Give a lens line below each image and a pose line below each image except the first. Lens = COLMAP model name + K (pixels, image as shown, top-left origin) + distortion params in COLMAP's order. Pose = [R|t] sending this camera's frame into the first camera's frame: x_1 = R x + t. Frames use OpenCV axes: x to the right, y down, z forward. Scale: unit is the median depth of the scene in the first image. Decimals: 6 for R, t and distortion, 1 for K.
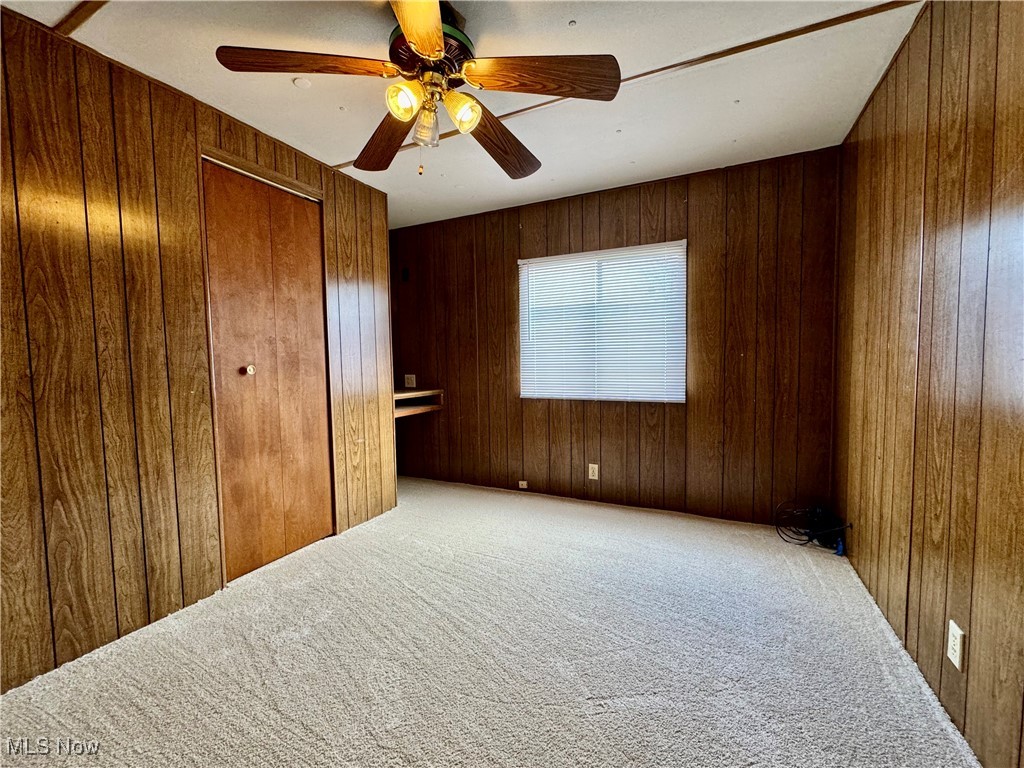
lens RADIAL K [[417.5, 0, 512.0], [0, 417.5, 384.0], [0, 0, 1]] dist [0.000033, 0.000001]
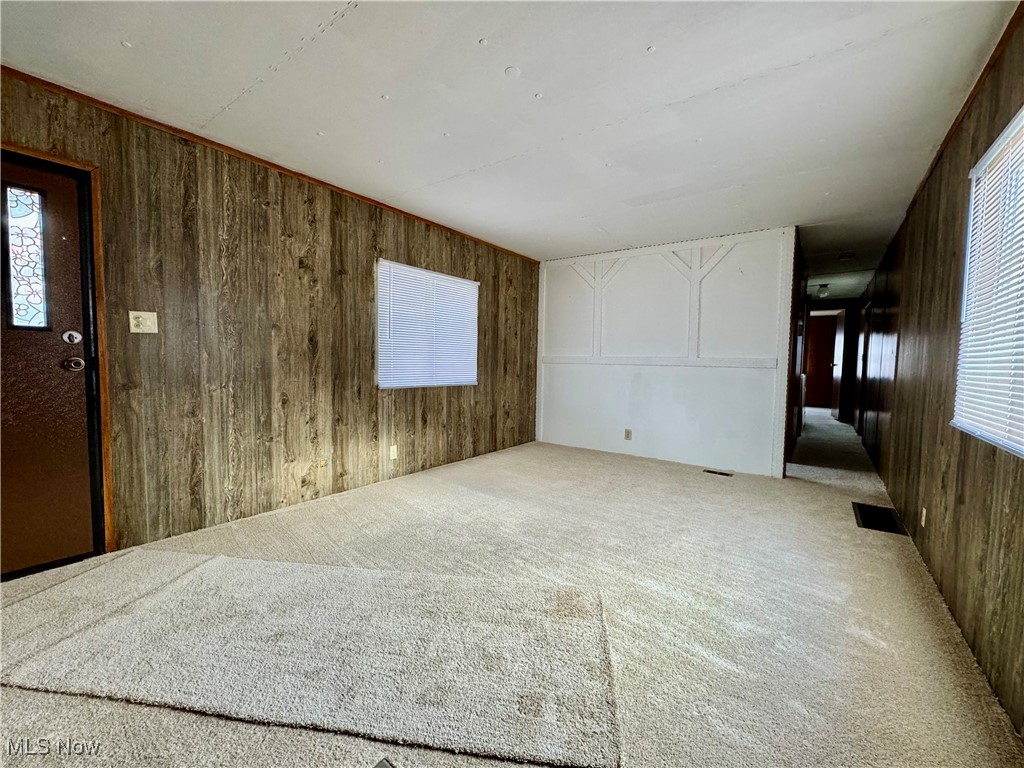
lens RADIAL K [[417.5, 0, 512.0], [0, 417.5, 384.0], [0, 0, 1]] dist [0.000033, 0.000001]
pose [[0.184062, -0.039619, 0.982116, -1.132008], [0.036778, 0.998765, 0.033397, -0.004843], [-0.982226, 0.029973, 0.185292, 0.569685]]
